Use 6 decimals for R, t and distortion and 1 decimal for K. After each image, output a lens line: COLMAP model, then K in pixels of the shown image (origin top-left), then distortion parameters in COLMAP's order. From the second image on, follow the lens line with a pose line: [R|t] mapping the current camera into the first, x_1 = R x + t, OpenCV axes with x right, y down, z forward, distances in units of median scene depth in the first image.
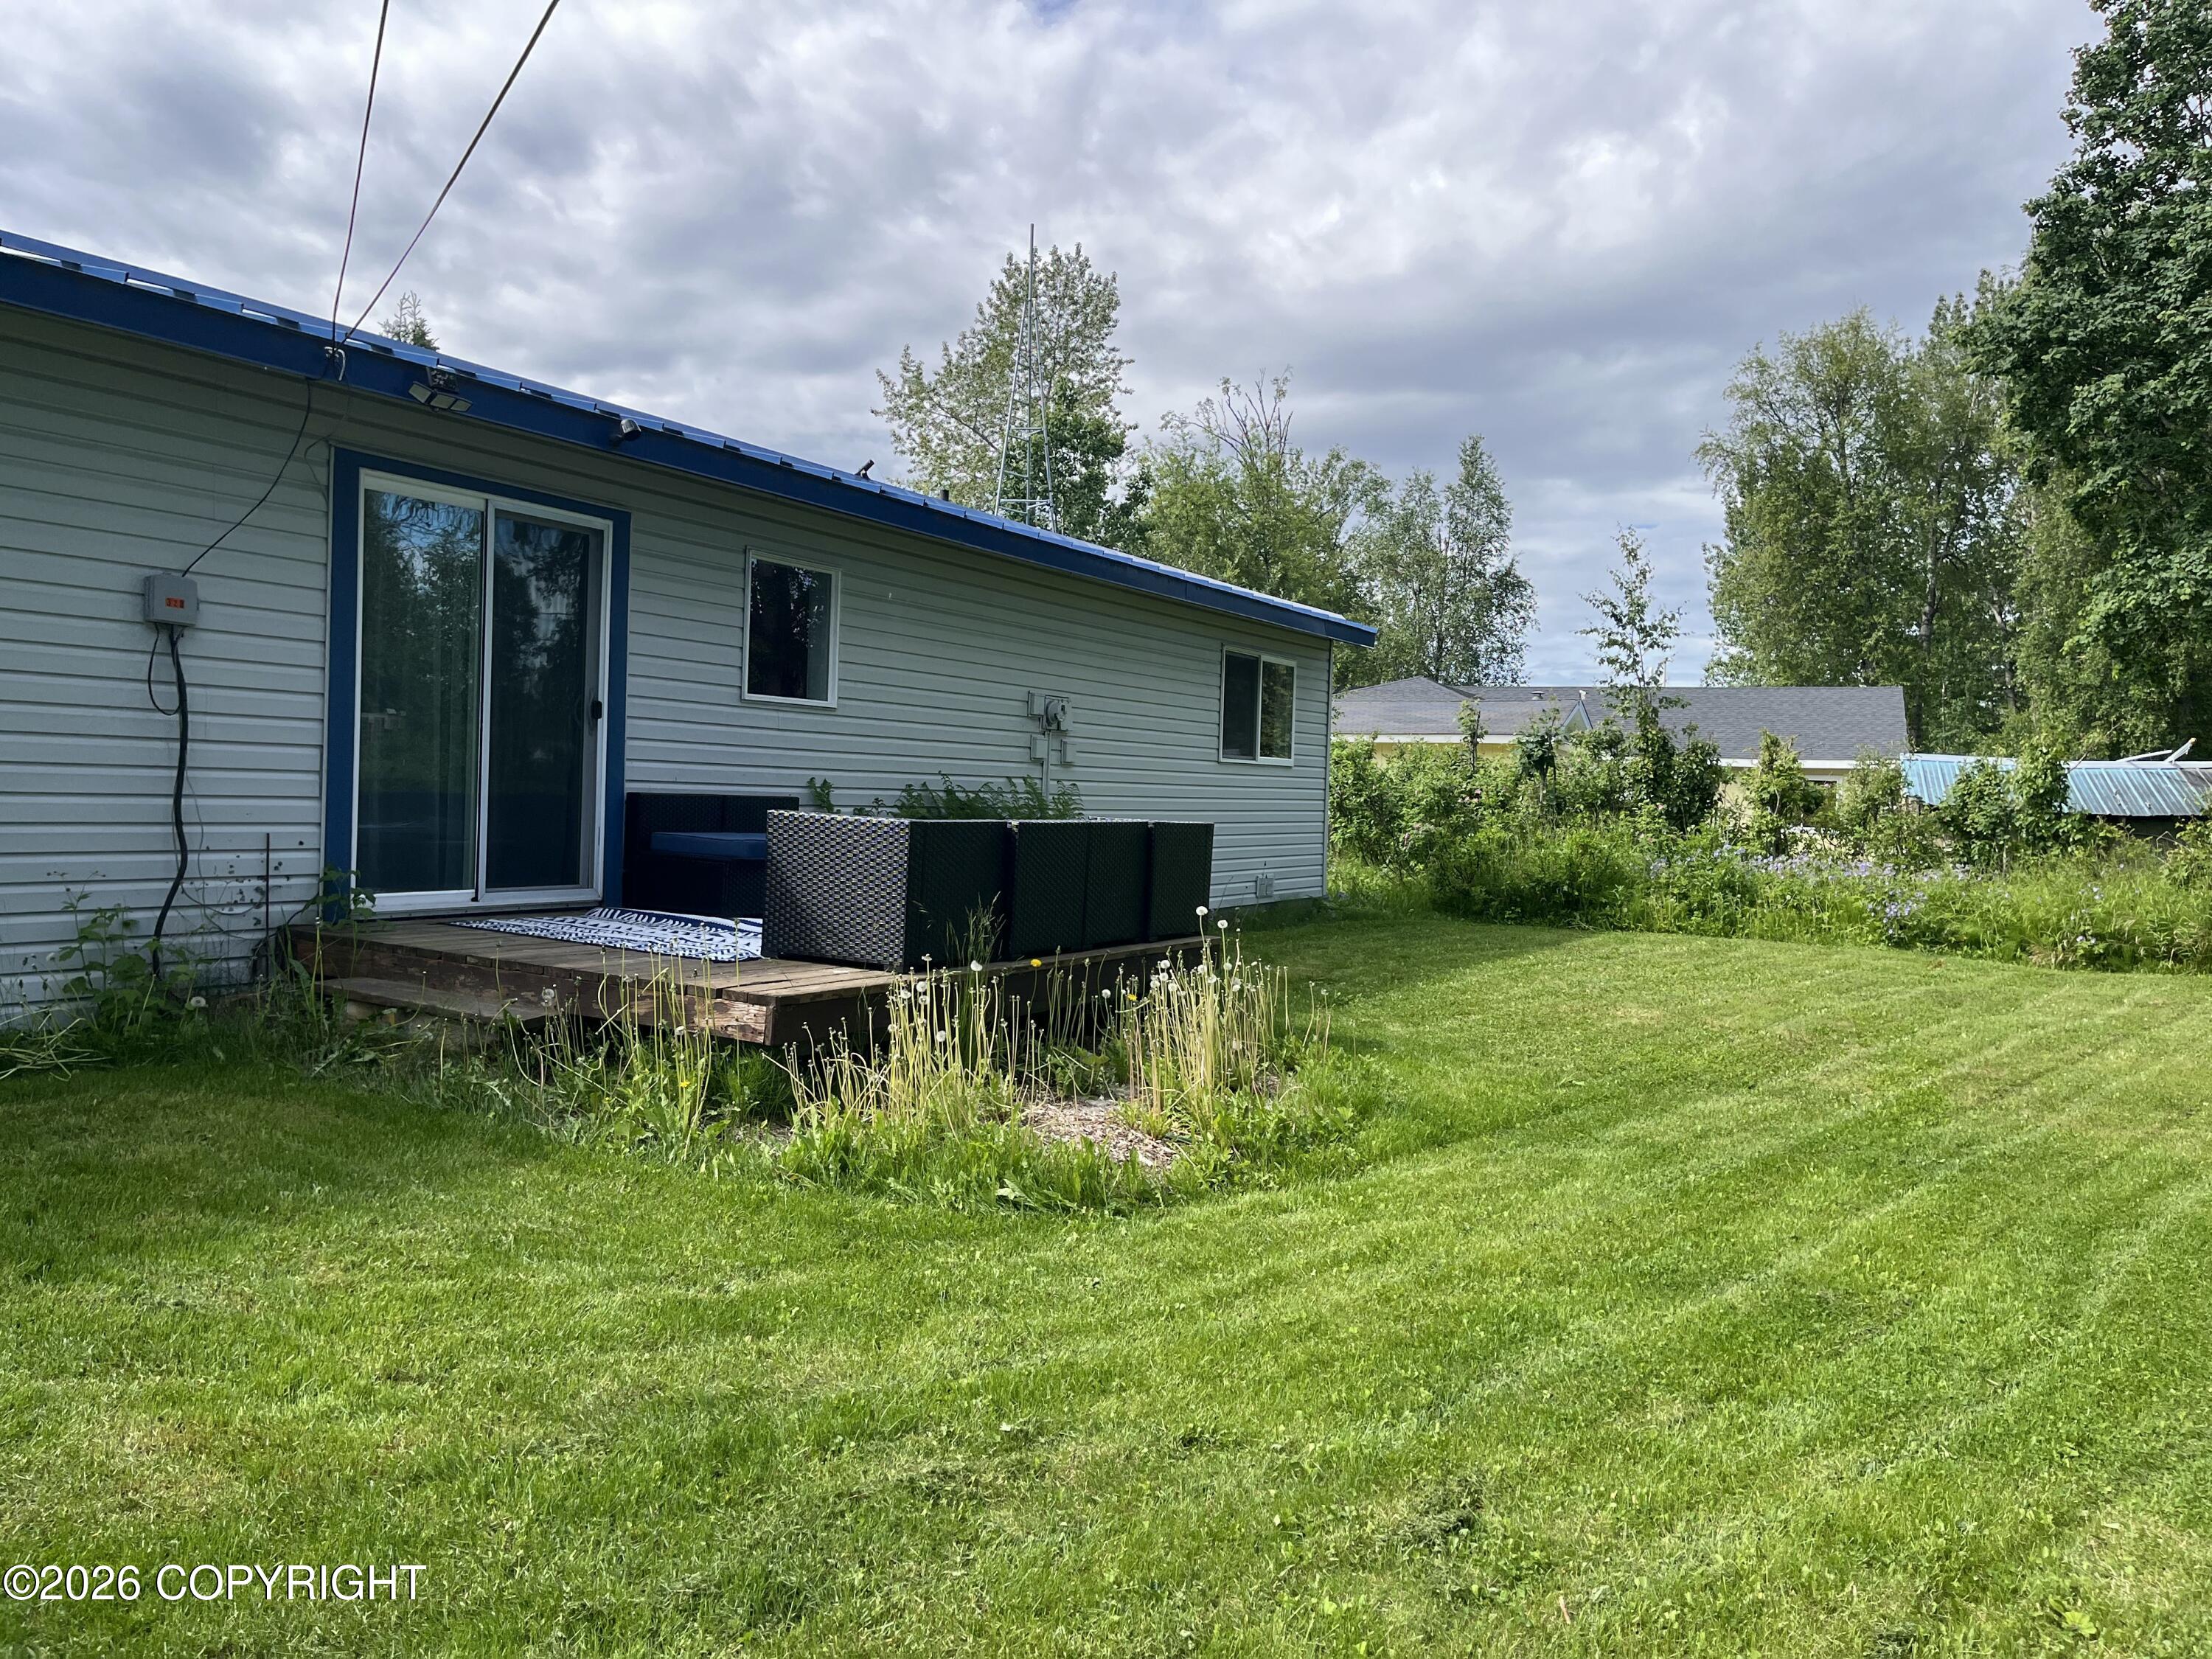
lens RADIAL K [[1676.8, 0, 1103.4], [0, 1676.8, 790.3], [0, 0, 1]] dist [0.115576, -0.136241]
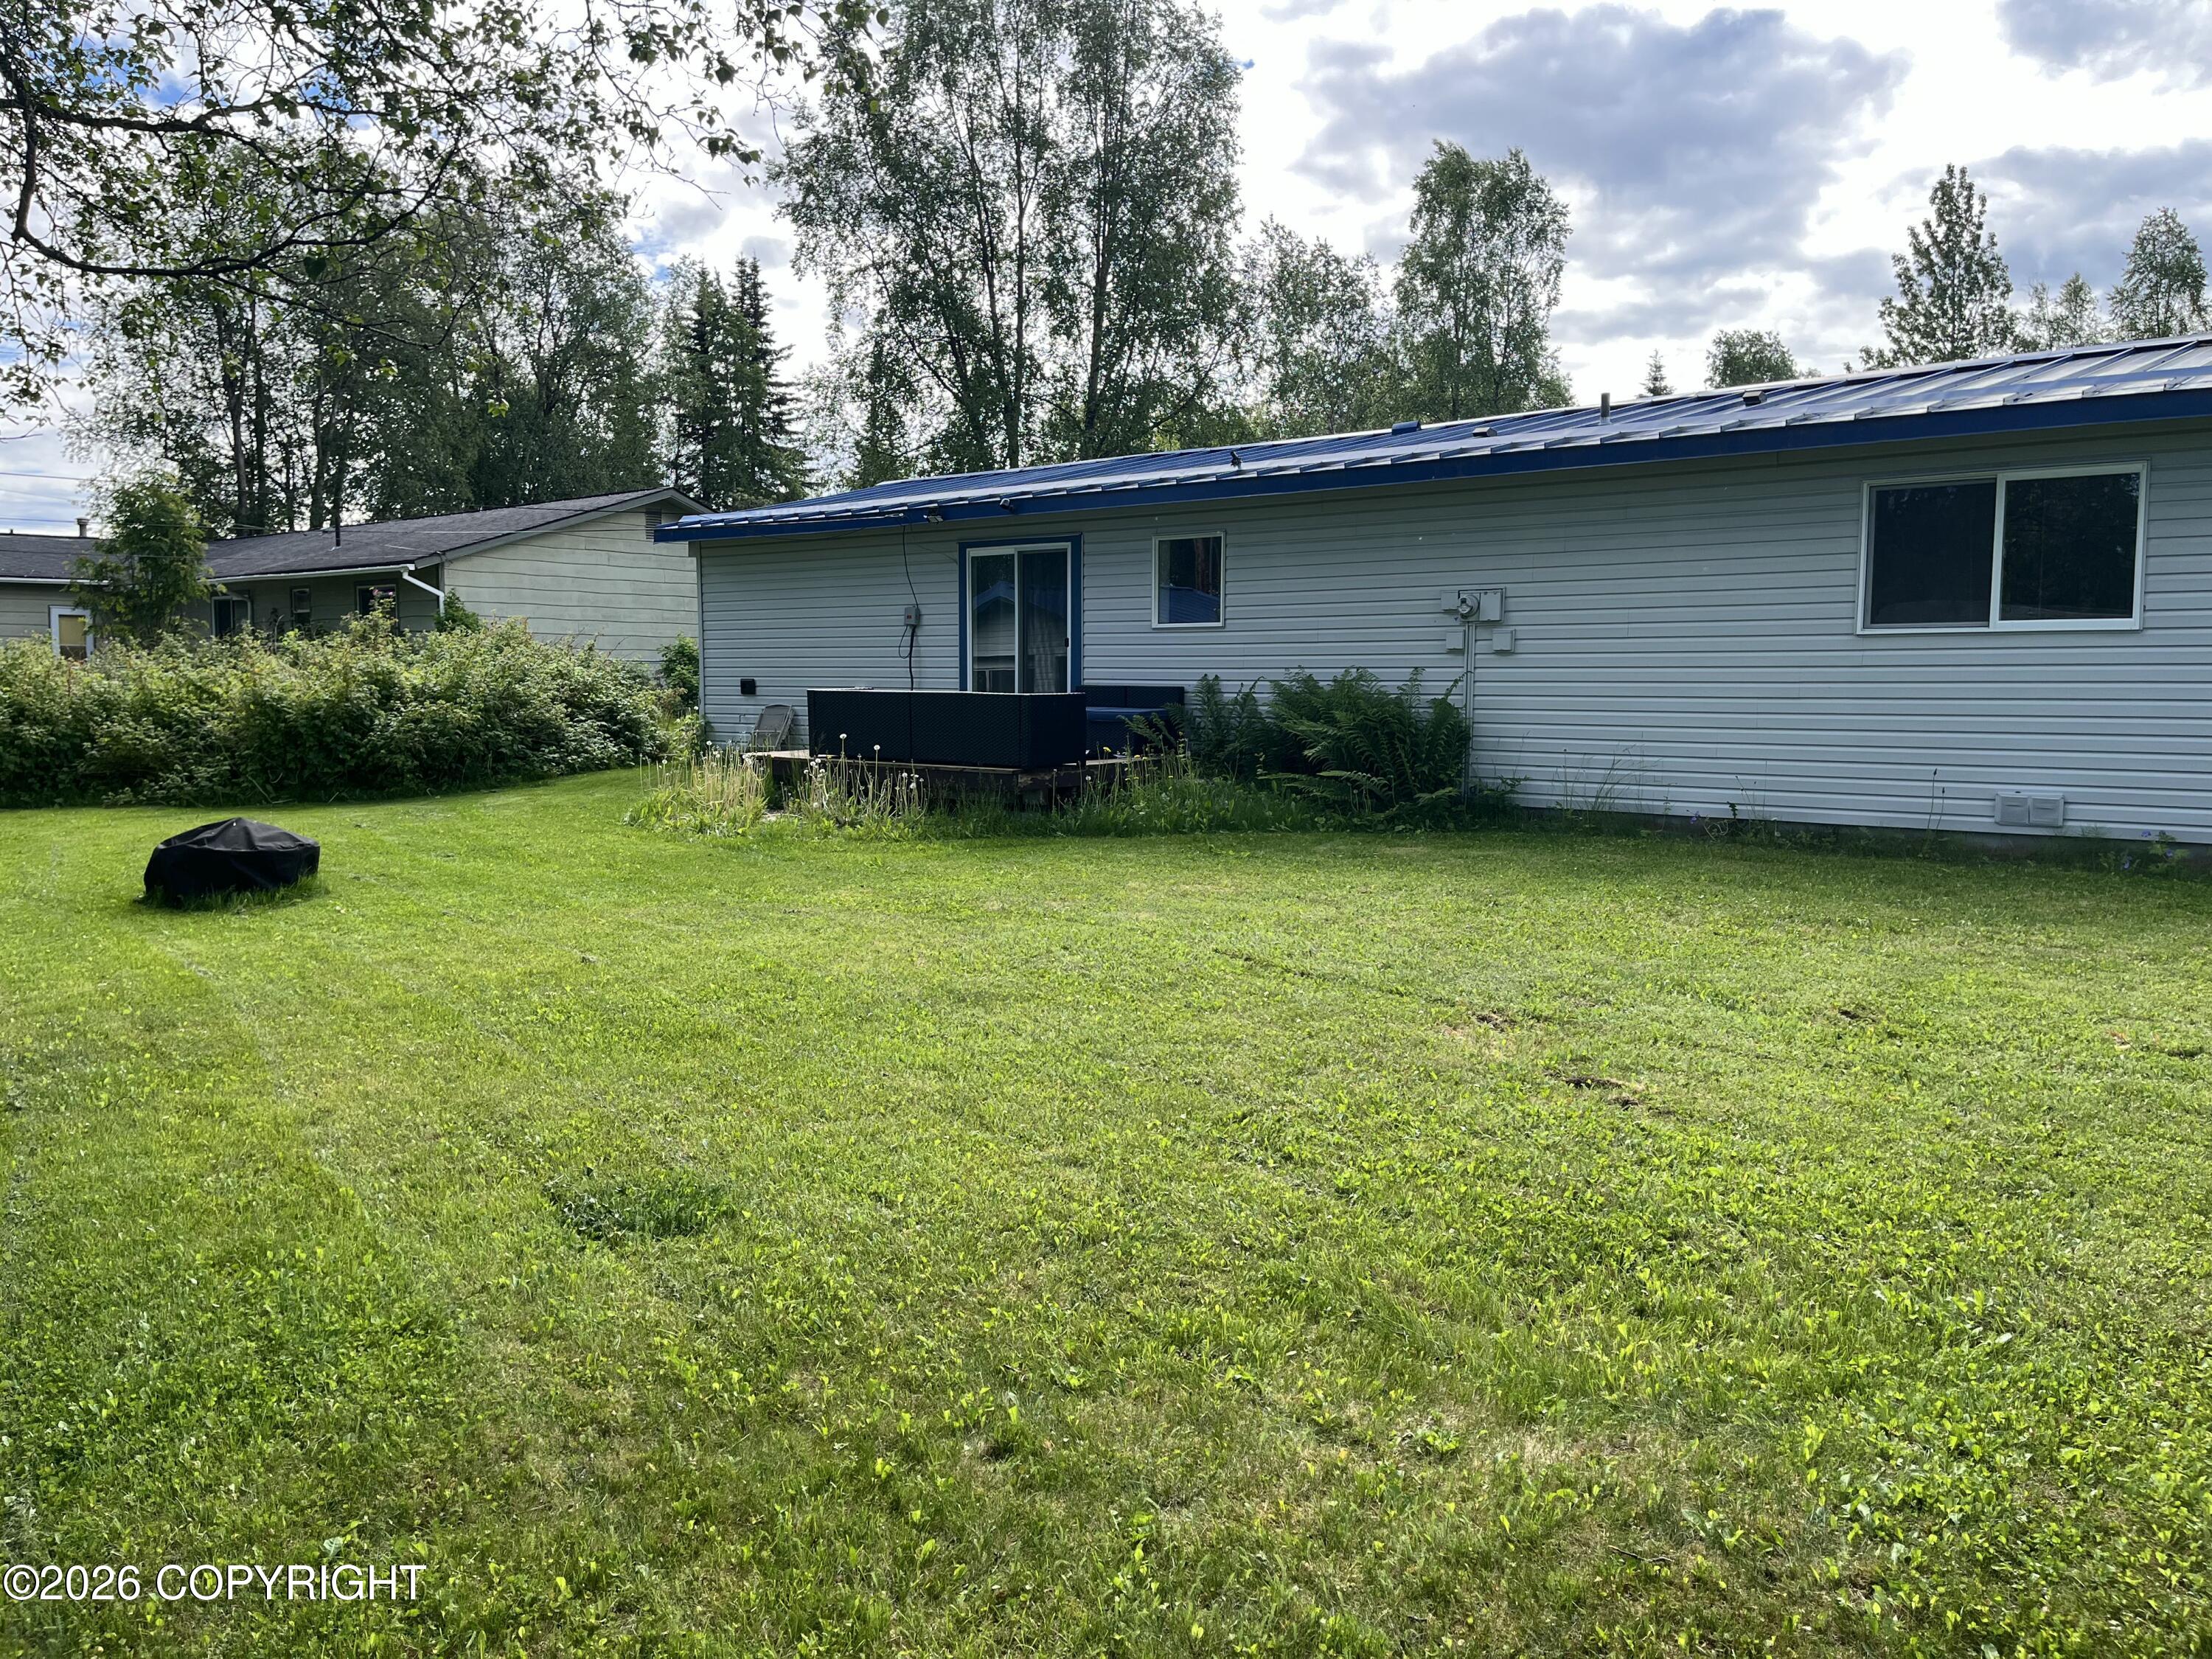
lens RADIAL K [[1676.8, 0, 1103.4], [0, 1676.8, 790.3], [0, 0, 1]] dist [0.115576, -0.136241]
pose [[-0.168785, 0.024133, -0.985357, 1.537798], [-0.017060, 0.999479, 0.027401, 0.065748], [0.985505, 0.021435, -0.168285, 1.331795]]
